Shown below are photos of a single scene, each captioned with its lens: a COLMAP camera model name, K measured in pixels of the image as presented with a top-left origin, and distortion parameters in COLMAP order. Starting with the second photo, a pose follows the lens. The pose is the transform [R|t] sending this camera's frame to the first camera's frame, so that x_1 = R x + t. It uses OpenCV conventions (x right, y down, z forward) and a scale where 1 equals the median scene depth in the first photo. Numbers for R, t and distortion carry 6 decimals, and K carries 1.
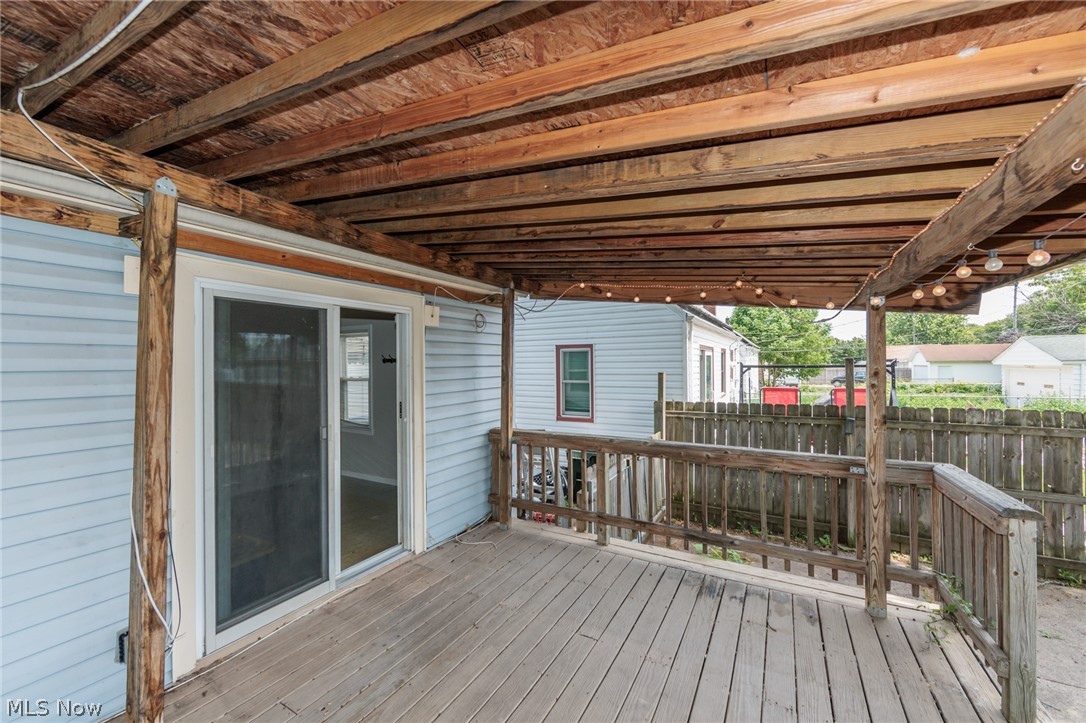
lens RADIAL K [[422.9, 0, 546.1], [0, 422.9, 360.0], [0, 0, 1]] dist [-0.002637, -0.000371]
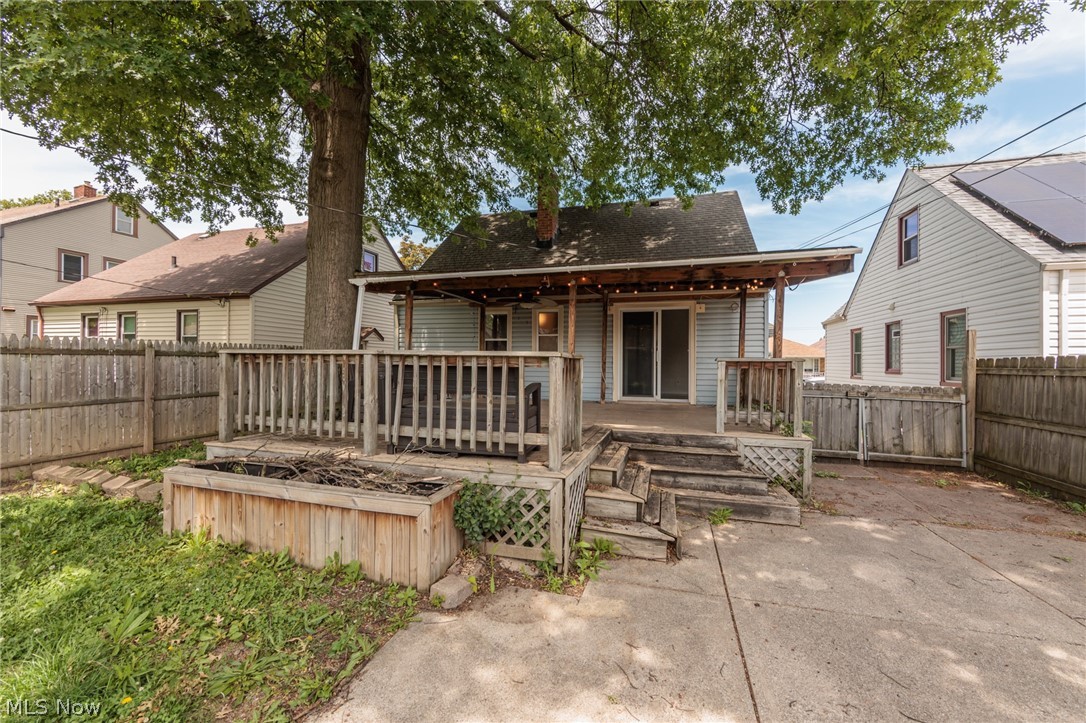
lens RADIAL K [[422.9, 0, 546.1], [0, 422.9, 360.0], [0, 0, 1]] dist [-0.002637, -0.000371]
pose [[0.225646, -0.004271, -0.974200, 1.752955], [-0.002719, 0.999984, -0.005014, 0.190740], [0.974206, 0.003780, 0.225631, -0.362819]]
